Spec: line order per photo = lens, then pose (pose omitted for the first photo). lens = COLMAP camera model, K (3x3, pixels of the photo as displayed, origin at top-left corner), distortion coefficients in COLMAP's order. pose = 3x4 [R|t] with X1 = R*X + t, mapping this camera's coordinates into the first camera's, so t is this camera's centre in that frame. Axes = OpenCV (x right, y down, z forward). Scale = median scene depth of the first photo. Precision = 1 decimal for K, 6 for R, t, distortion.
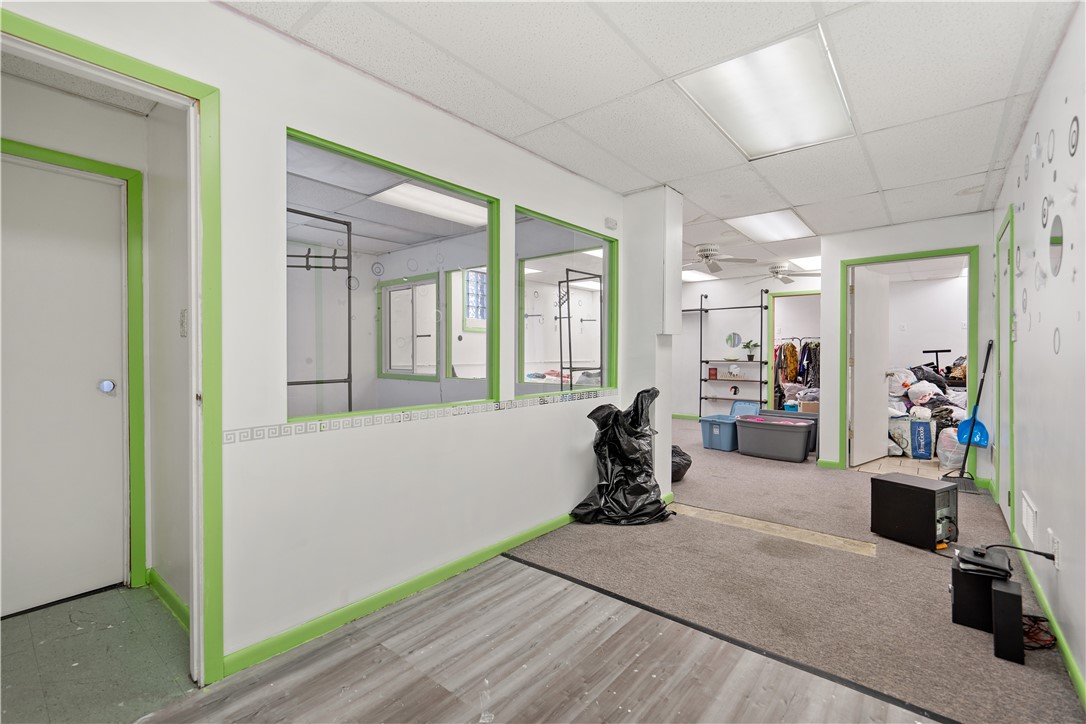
lens RADIAL K [[499.2, 0, 534.3], [0, 499.2, 359.9], [0, 0, 1]] dist [-0.003751, 0.002268]
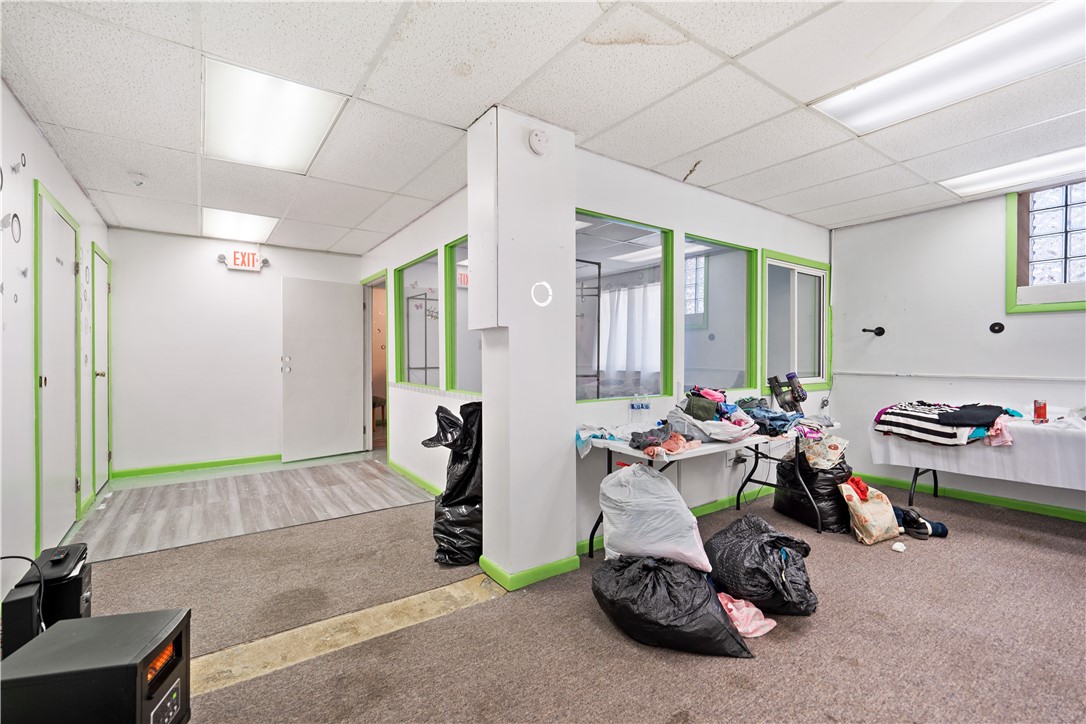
lens RADIAL K [[499.2, 0, 539.8], [0, 499.2, 357.2], [0, 0, 1]] dist [-0.003751, 0.002268]
pose [[-0.294962, 0.002855, -0.955505, 1.228046], [-0.015494, 0.999850, 0.007771, -0.023445], [0.955383, 0.017097, -0.294873, 1.728472]]
